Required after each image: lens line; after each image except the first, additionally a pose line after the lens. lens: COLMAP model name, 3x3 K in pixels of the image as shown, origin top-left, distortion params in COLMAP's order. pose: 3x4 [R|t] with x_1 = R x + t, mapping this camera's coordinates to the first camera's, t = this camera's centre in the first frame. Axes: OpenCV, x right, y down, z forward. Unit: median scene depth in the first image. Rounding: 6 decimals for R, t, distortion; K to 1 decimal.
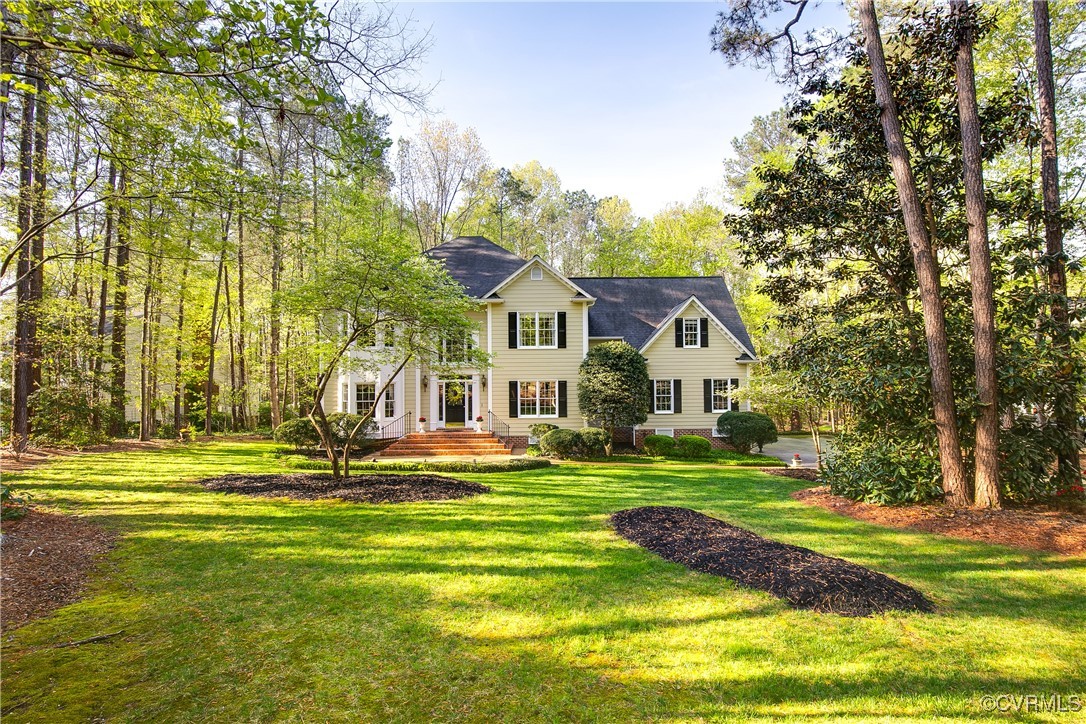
lens RADIAL K [[533.7, 0, 543.5], [0, 533.7, 362.1], [0, 0, 1]] dist [-0.001444, -0.000044]
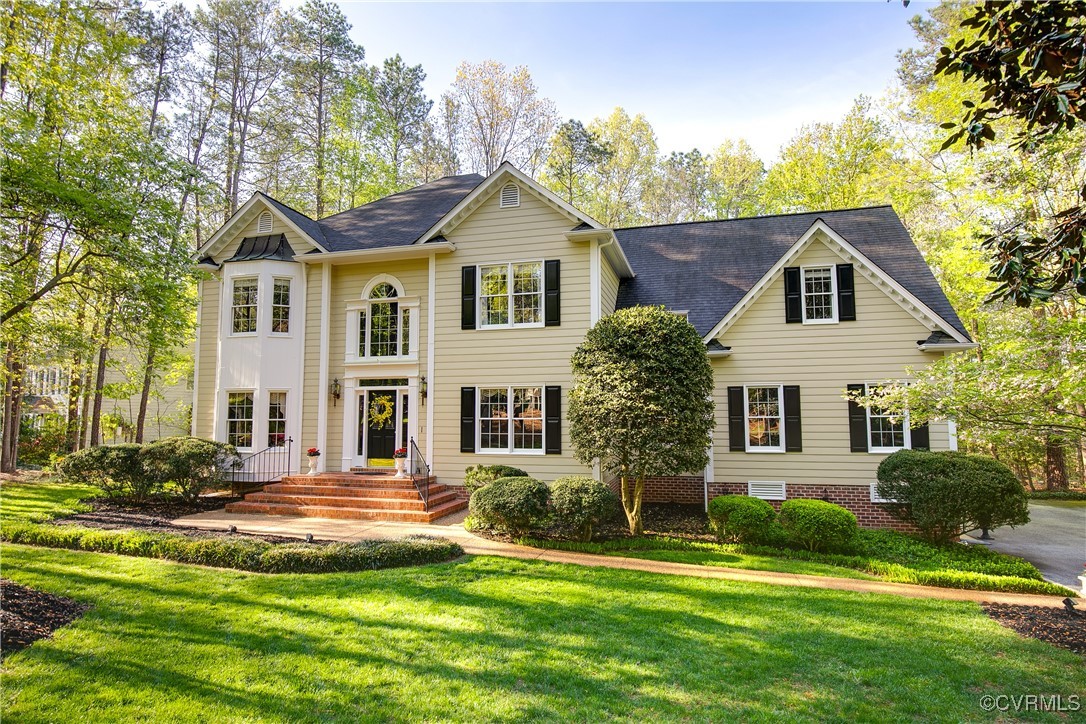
lens RADIAL K [[582.2, 0, 541.6], [0, 582.2, 362.0], [0, 0, 1]] dist [-0.006487, -0.000225]
pose [[0.966107, -0.016226, -0.257633, 0.173995], [0.002446, 0.998553, -0.053715, 0.041839], [0.258132, 0.051265, 0.964749, 0.424212]]
